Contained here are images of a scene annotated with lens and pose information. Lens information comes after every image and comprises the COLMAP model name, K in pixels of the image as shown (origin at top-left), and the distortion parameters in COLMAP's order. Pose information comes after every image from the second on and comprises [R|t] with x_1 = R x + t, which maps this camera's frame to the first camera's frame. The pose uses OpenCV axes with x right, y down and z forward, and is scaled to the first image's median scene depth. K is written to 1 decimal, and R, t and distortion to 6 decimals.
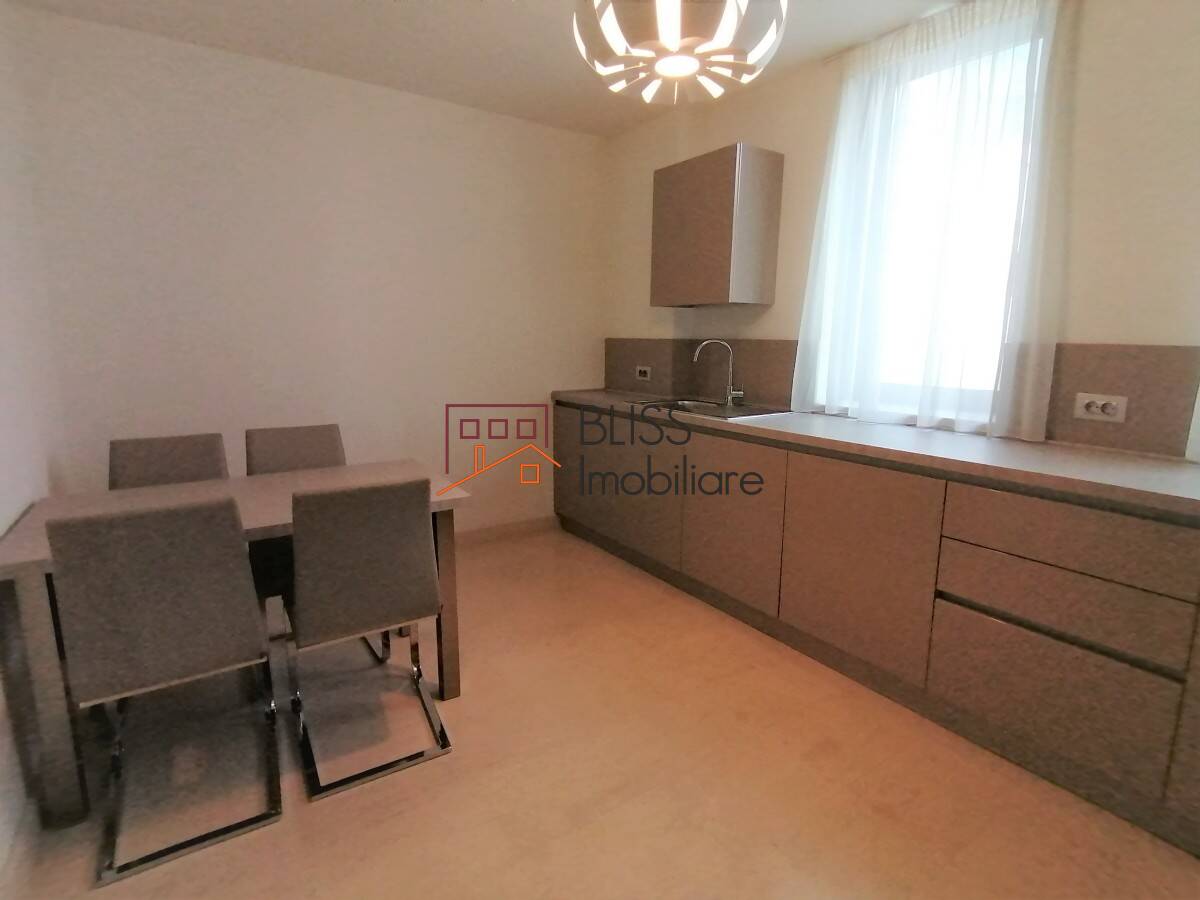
lens RADIAL K [[607.5, 0, 599.7], [0, 607.5, 447.3], [0, 0, 1]] dist [0.010219, -0.001408]
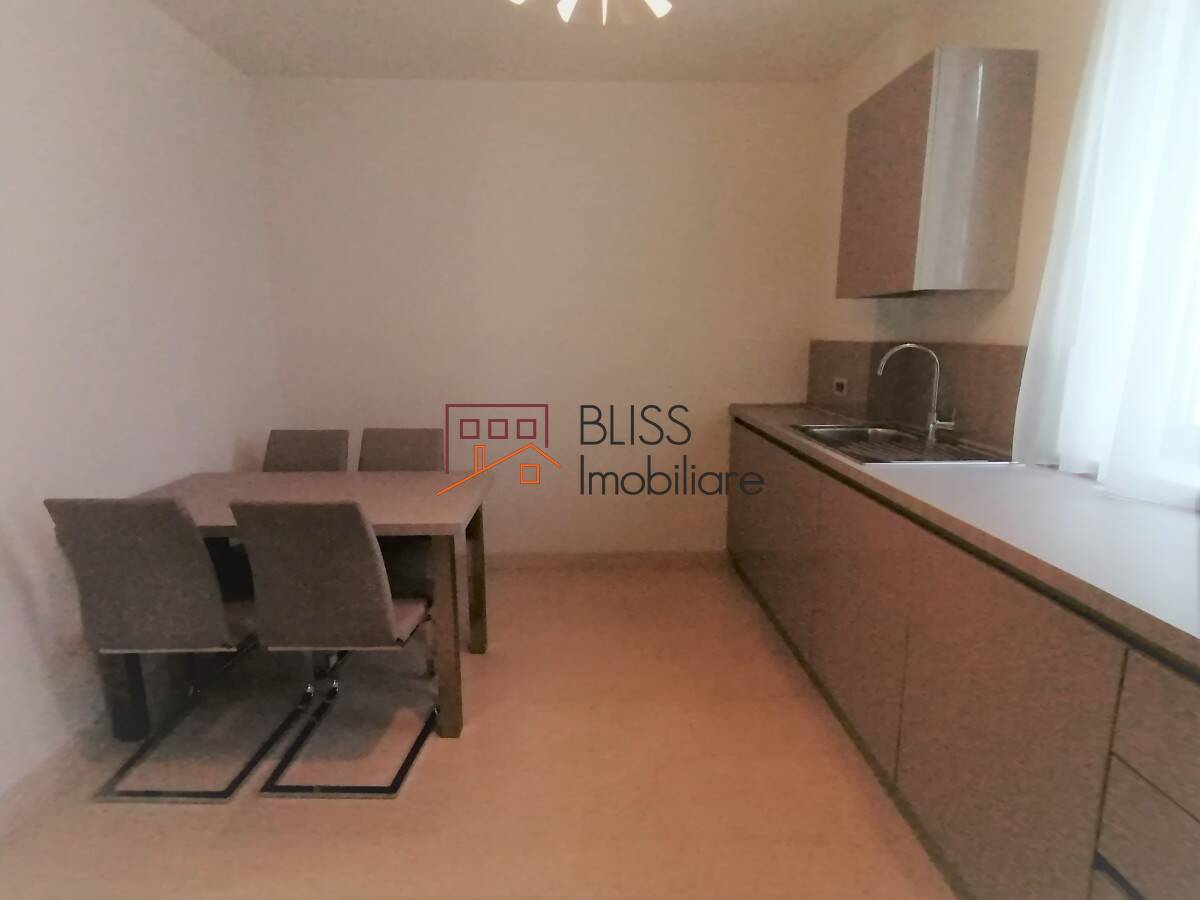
lens RADIAL K [[634.8, 0, 597.7], [0, 634.8, 451.6], [0, 0, 1]] dist [0.008007, -0.001110]
pose [[0.844382, 0.093068, -0.527595, 0.286066], [-0.089639, 0.995456, 0.032138, -0.047534], [0.528189, 0.020157, 0.848888, 0.203278]]
